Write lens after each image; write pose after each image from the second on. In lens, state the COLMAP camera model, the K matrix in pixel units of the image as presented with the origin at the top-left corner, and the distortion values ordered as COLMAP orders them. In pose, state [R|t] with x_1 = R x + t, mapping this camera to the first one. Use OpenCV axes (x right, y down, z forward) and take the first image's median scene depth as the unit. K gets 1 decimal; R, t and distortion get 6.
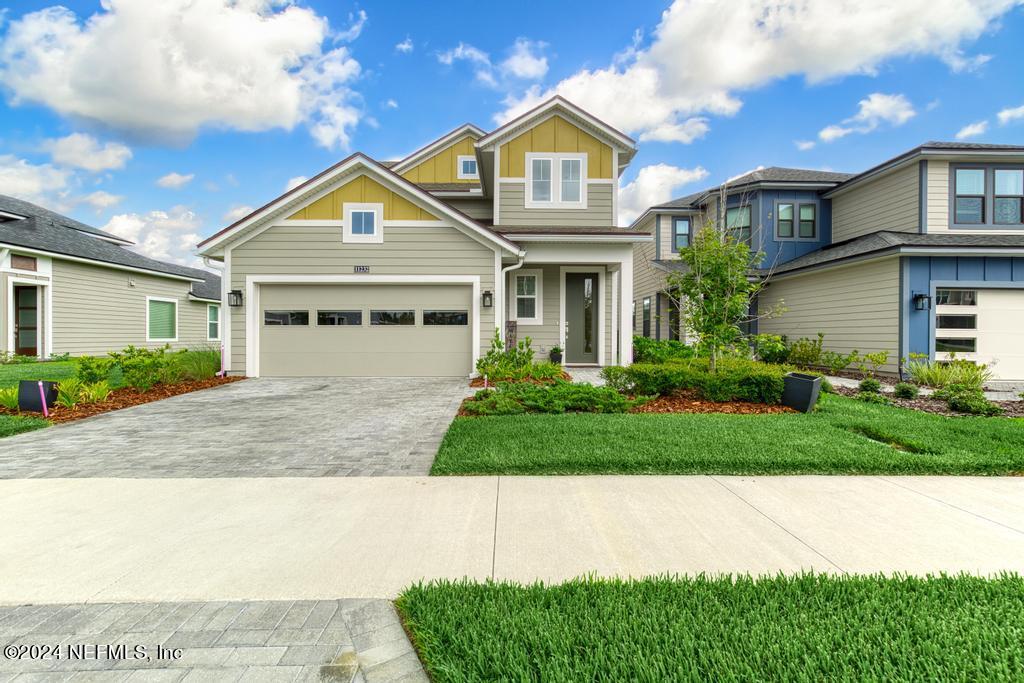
lens RADIAL K [[471.3, 0, 515.6], [0, 471.3, 338.5], [0, 0, 1]] dist [0.000256, -0.000852]
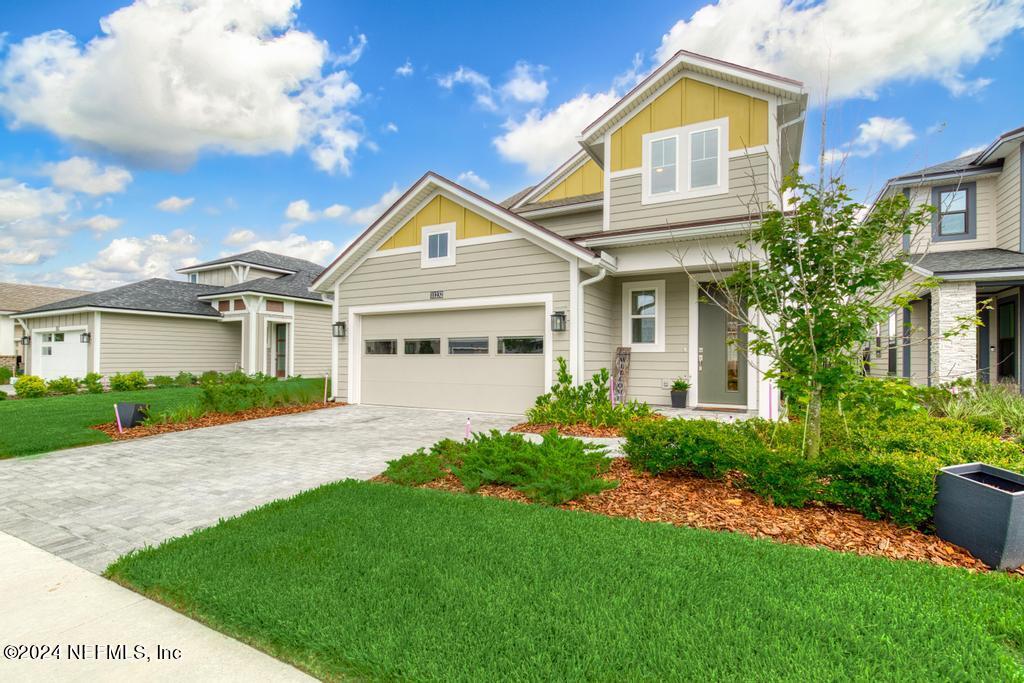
lens RADIAL K [[471.3, 0, 517.1], [0, 471.3, 357.1], [0, 0, 1]] dist [0.000256, -0.000852]
pose [[0.874978, 0.001040, -0.484162, 0.263631], [-0.006502, 0.999933, -0.009603, -0.013592], [0.484120, 0.011550, 0.874925, 0.246423]]
